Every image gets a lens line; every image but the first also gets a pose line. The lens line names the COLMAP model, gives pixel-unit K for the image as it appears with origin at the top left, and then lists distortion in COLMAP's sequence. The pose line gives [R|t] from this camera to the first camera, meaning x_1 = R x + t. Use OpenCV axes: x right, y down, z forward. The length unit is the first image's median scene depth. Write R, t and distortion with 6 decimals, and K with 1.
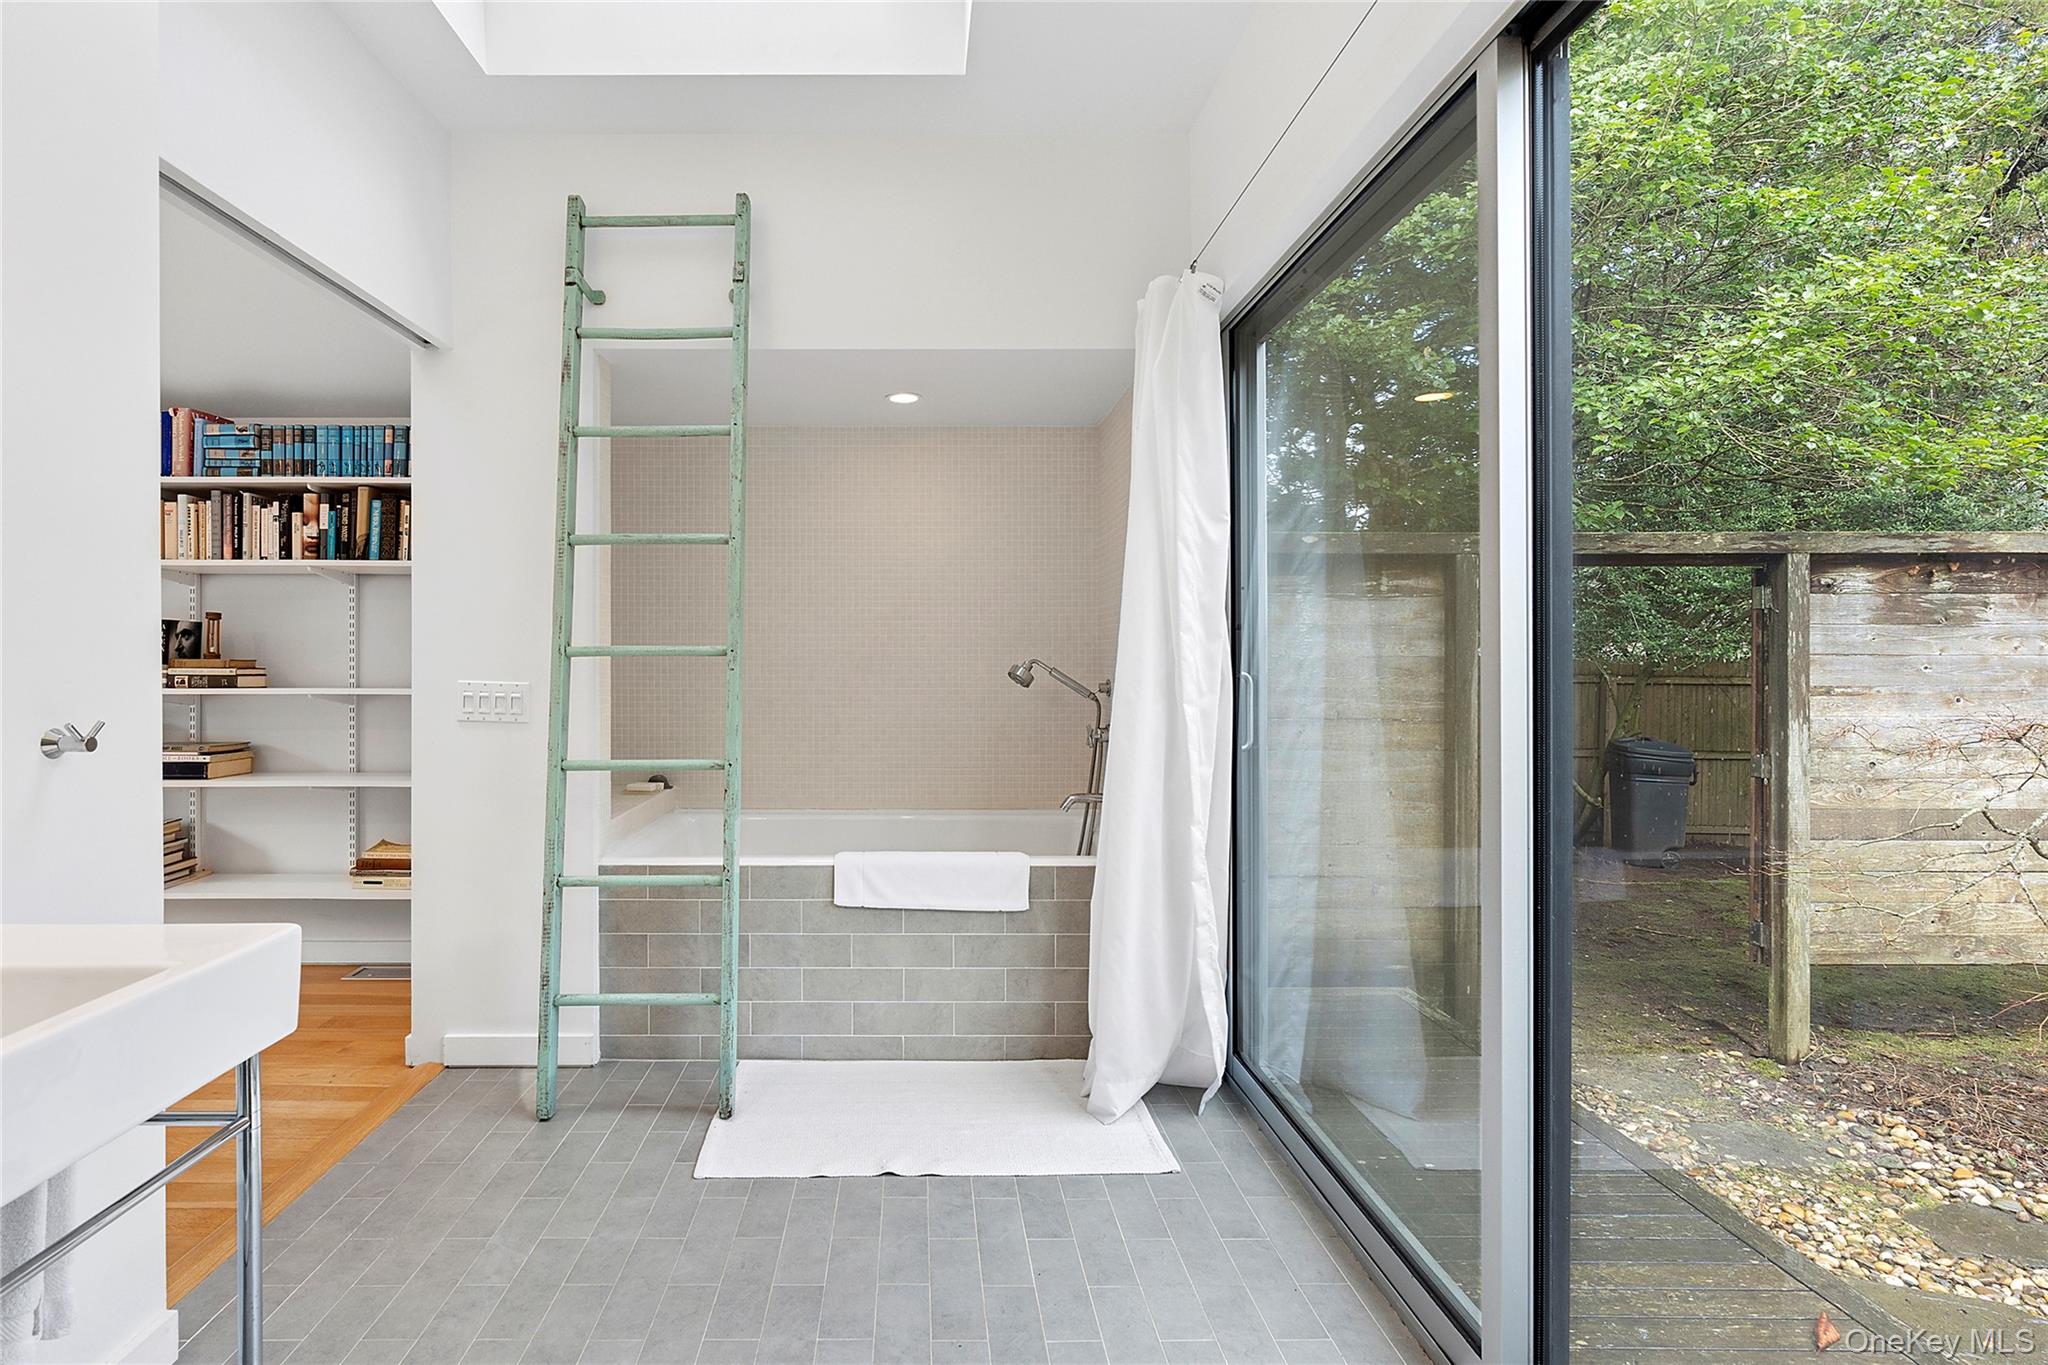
lens RADIAL K [[931.0, 0, 1023.5], [0, 931.0, 668.5], [0, 0, 1]] dist [-0.004041, -0.000336]
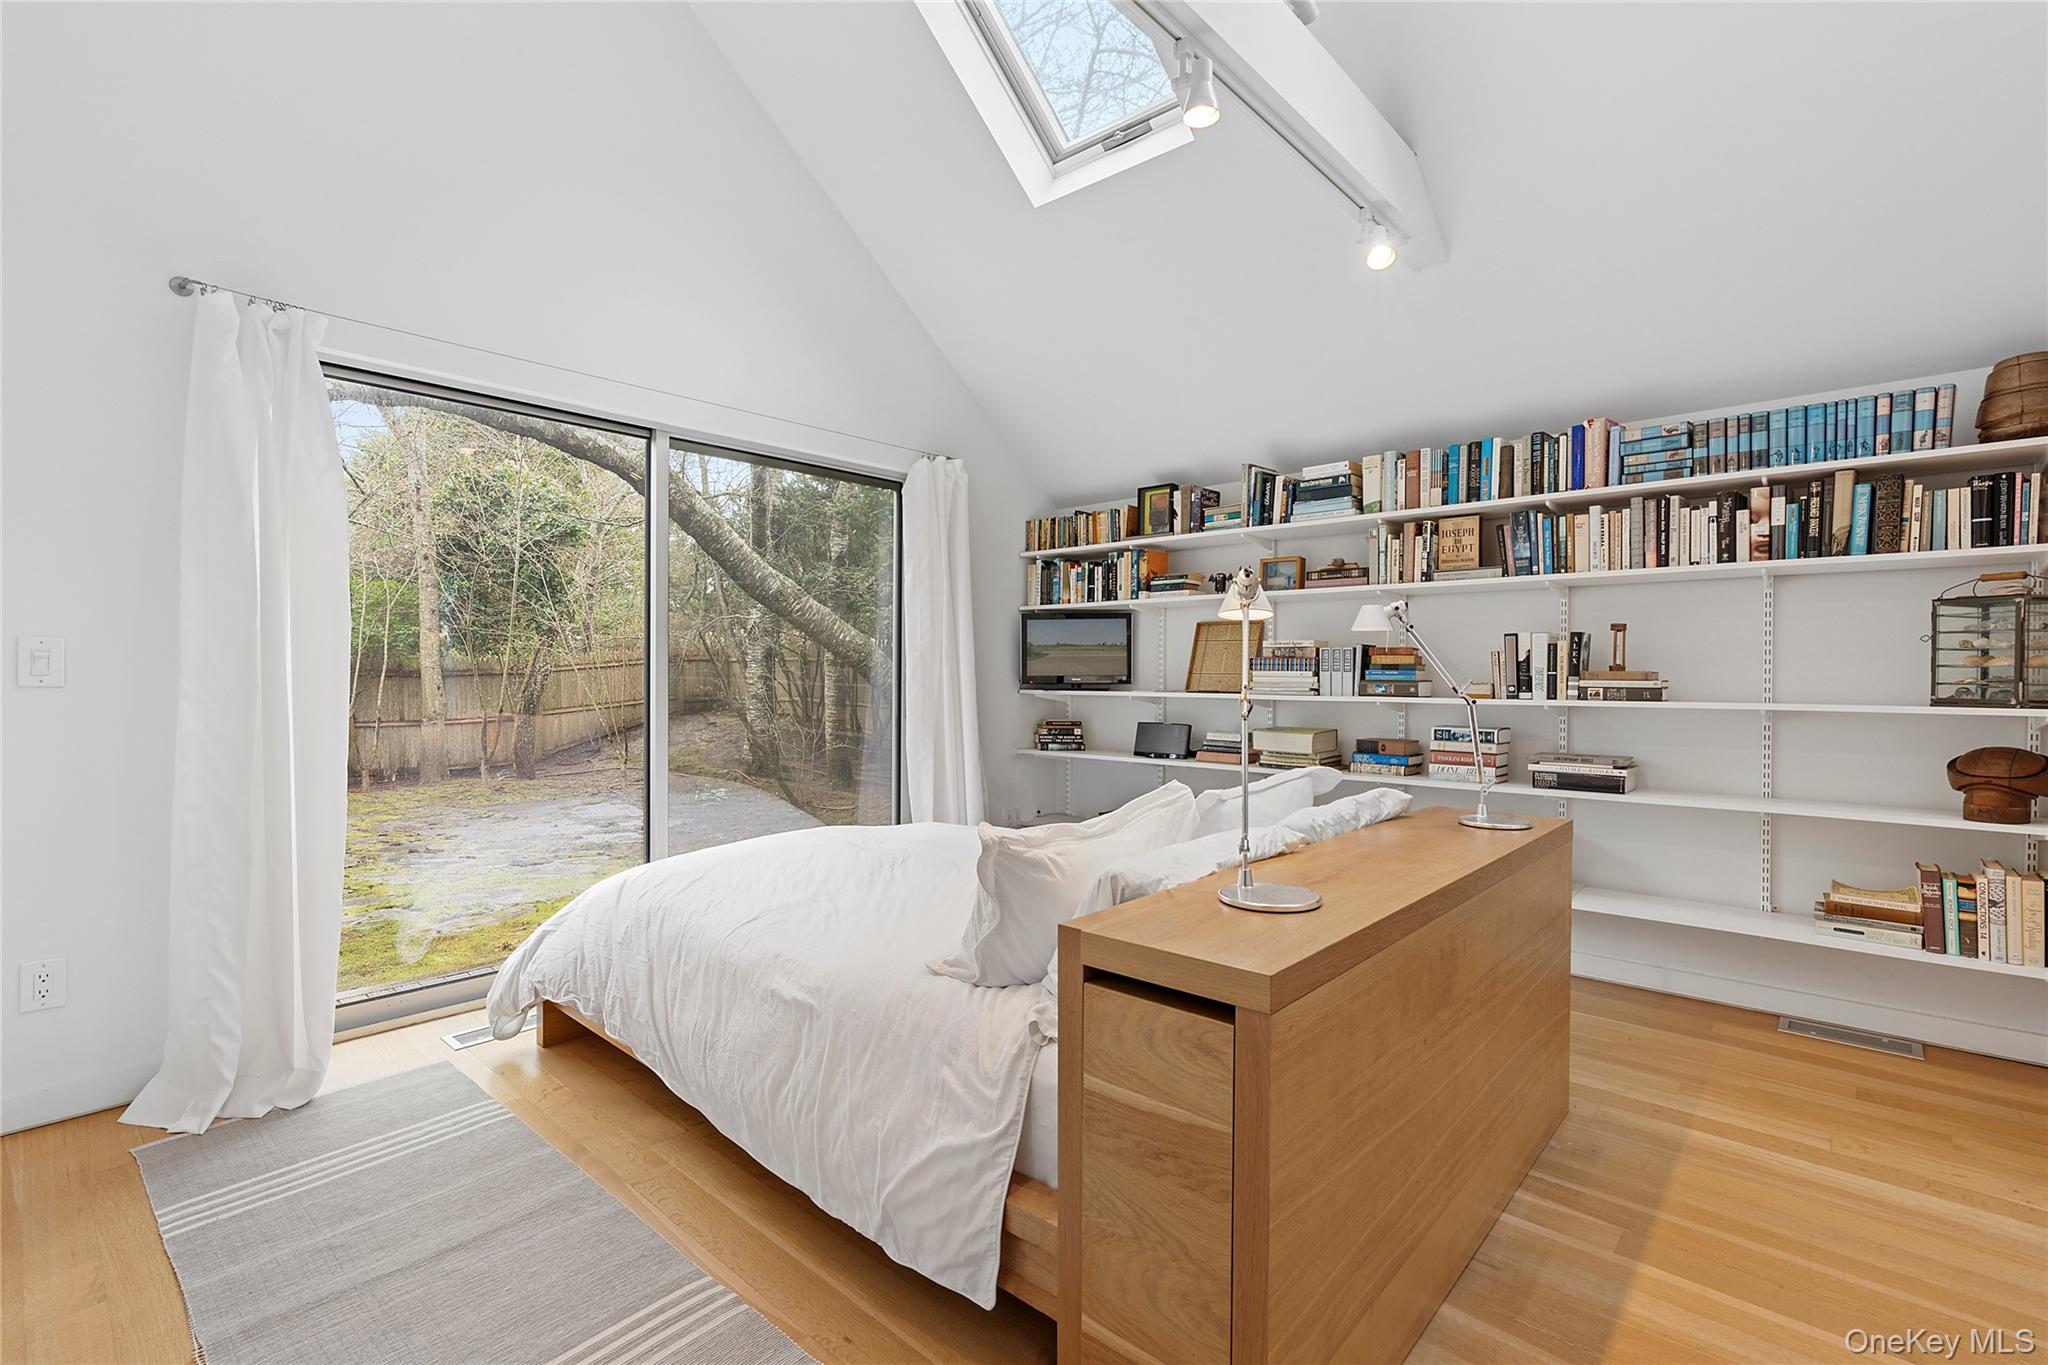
lens RADIAL K [[931.0, 0, 1024.0], [0, 931.0, 684.6], [0, 0, 1]] dist [-0.004041, -0.000336]
pose [[0.734822, 0.007496, -0.678219, -0.681295], [-0.001932, 0.999958, 0.008959, -0.003581], [0.678258, -0.005273, 0.734805, -0.149157]]
